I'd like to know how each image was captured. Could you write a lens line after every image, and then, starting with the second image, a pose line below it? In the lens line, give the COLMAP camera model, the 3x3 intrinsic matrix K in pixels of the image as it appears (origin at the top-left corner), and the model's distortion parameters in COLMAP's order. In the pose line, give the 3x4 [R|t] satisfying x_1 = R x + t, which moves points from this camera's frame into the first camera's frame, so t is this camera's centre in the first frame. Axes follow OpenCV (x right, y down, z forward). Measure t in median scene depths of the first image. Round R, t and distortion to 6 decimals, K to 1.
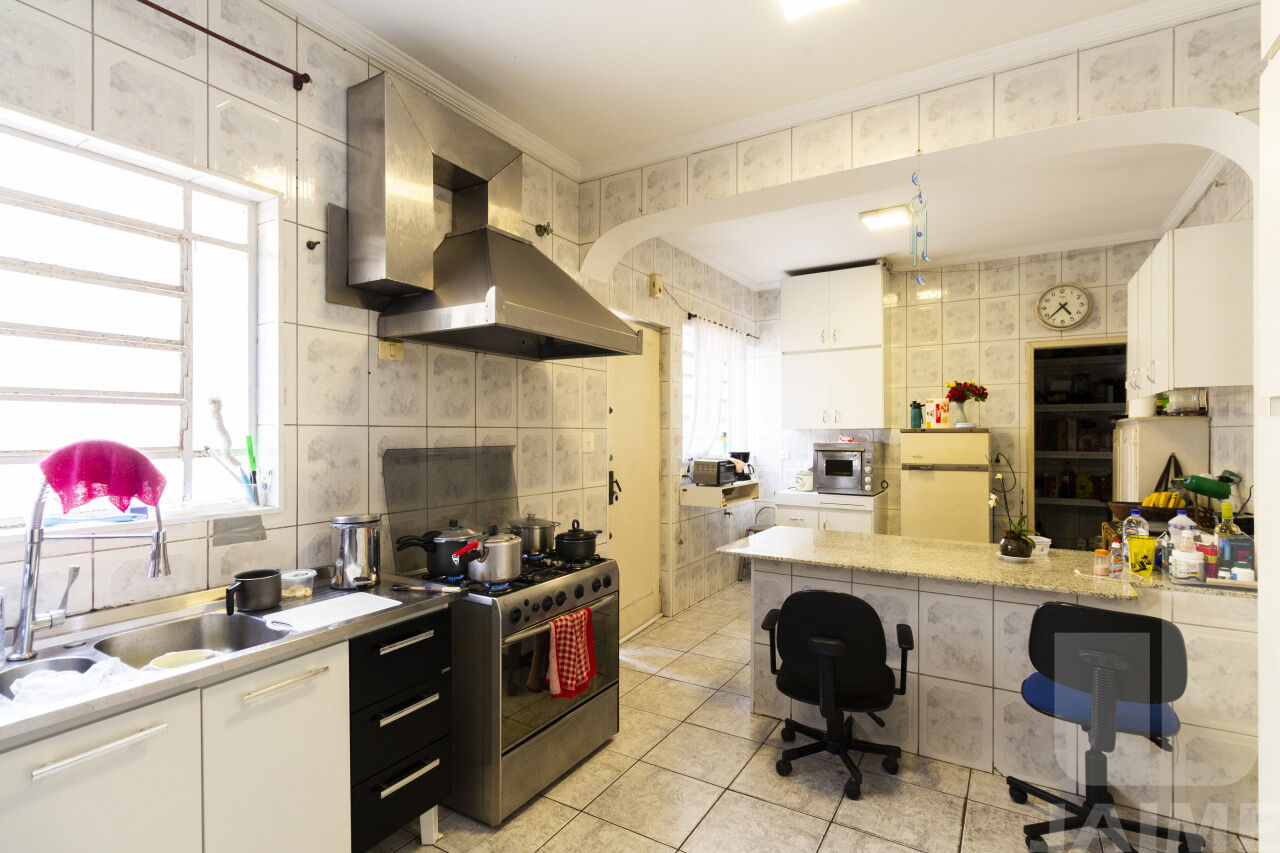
lens RADIAL K [[591.9, 0, 640.0], [0, 591.9, 426.5], [0, 0, 1]] dist [-0.002004, -0.000589]
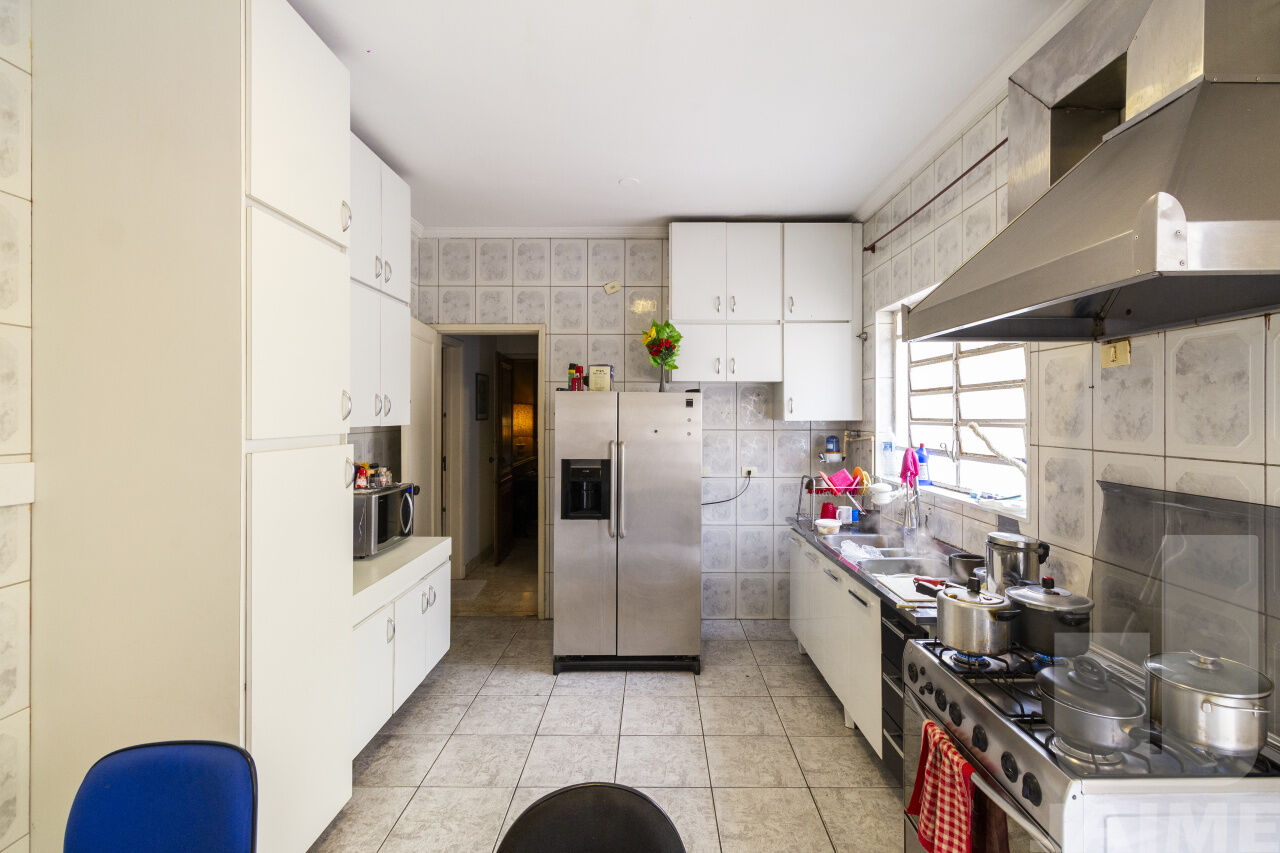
lens RADIAL K [[591.9, 0, 640.0], [0, 591.9, 426.5], [0, 0, 1]] dist [-0.002004, -0.000589]
pose [[-0.863255, 0.006448, -0.504727, 0.521205], [-0.001191, 0.999890, 0.014810, -0.046573], [0.504767, 0.013386, -0.863152, 1.405205]]
